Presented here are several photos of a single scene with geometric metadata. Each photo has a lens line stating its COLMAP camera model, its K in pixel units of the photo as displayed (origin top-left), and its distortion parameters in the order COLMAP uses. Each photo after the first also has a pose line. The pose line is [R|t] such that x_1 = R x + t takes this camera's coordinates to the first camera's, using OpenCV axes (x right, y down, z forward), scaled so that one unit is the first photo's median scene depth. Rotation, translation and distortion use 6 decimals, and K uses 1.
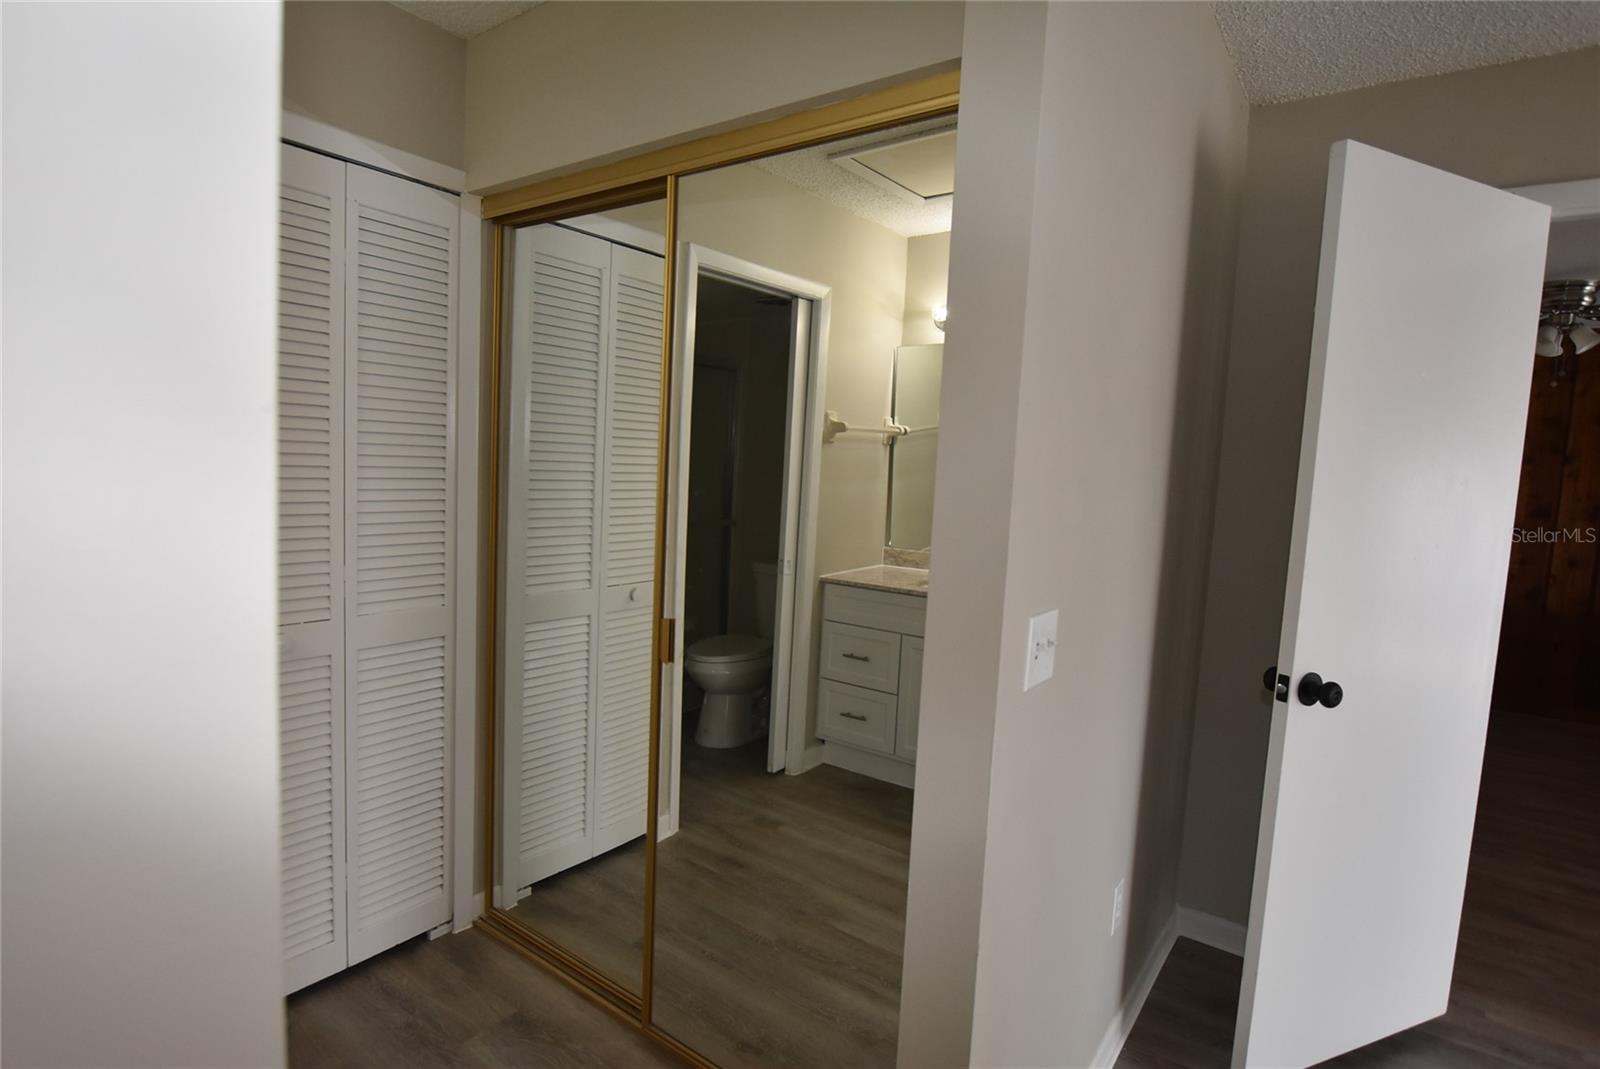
lens RADIAL K [[816.7, 0, 792.5], [0, 816.7, 531.2], [0, 0, 1]] dist [-0.027984, 0.004571]
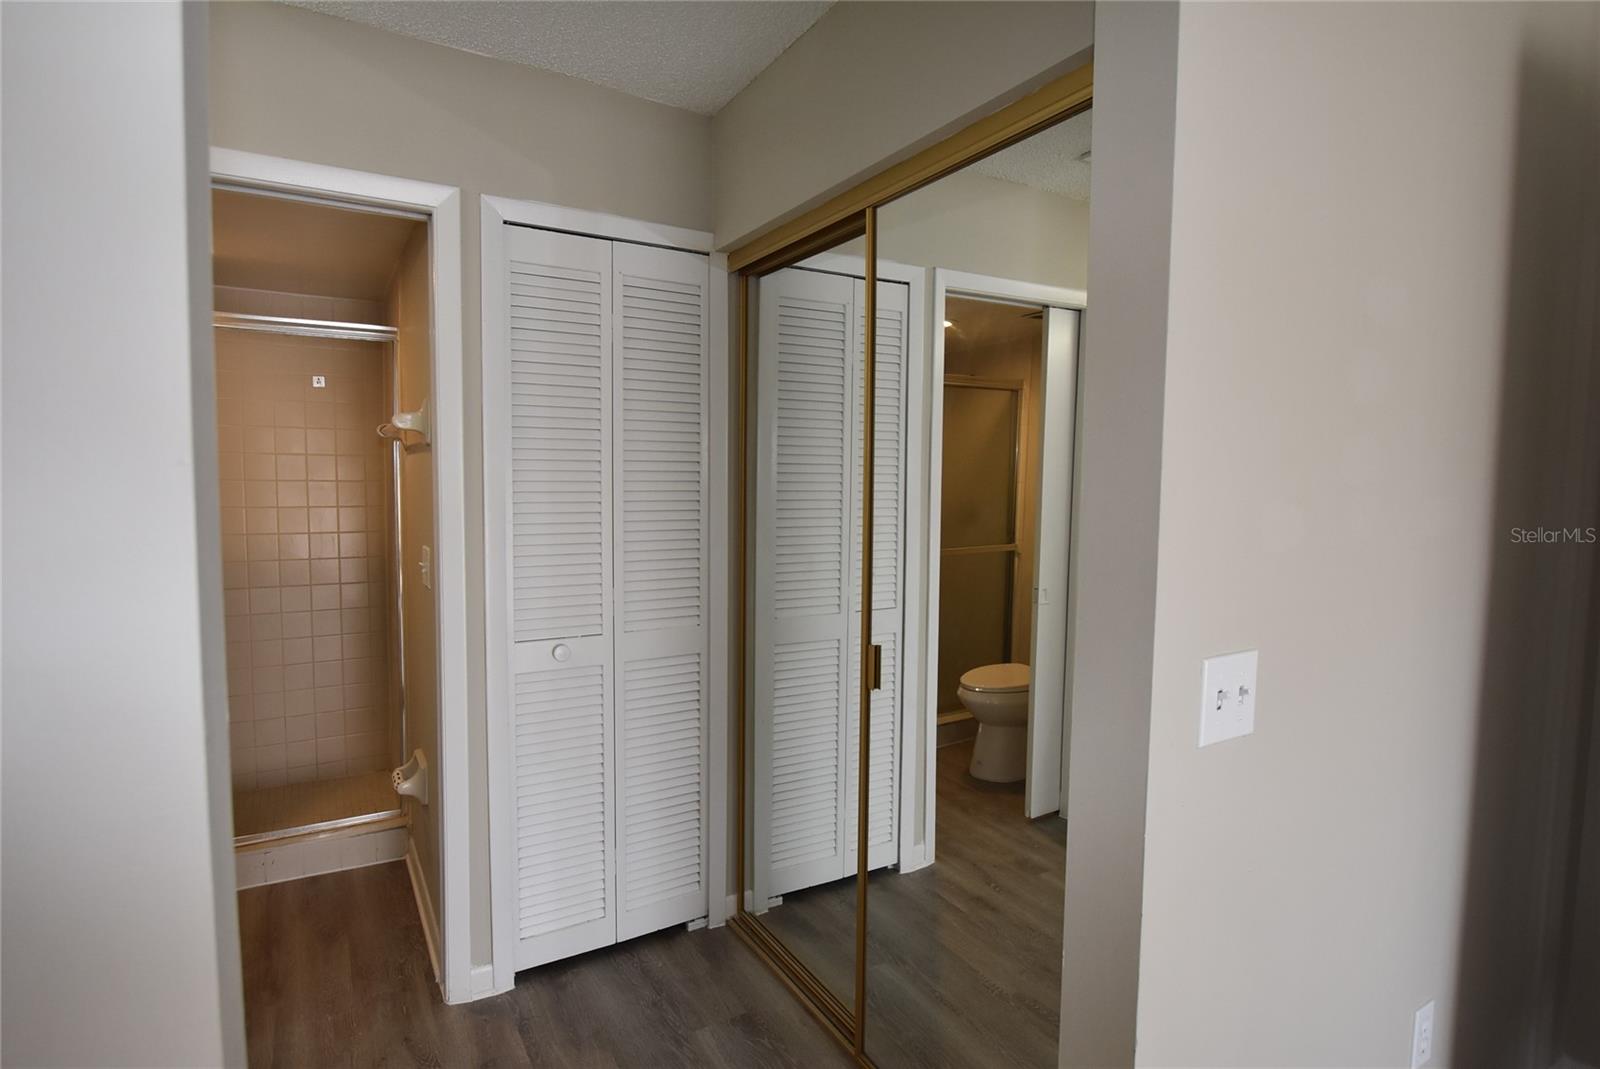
lens RADIAL K [[816.7, 0, 792.1], [0, 816.7, 531.7], [0, 0, 1]] dist [-0.027984, 0.004571]
pose [[0.919120, -0.014519, -0.393710, 0.121040], [0.002805, 0.999537, -0.030312, -0.001306], [0.393968, 0.026756, 0.918735, 0.029164]]
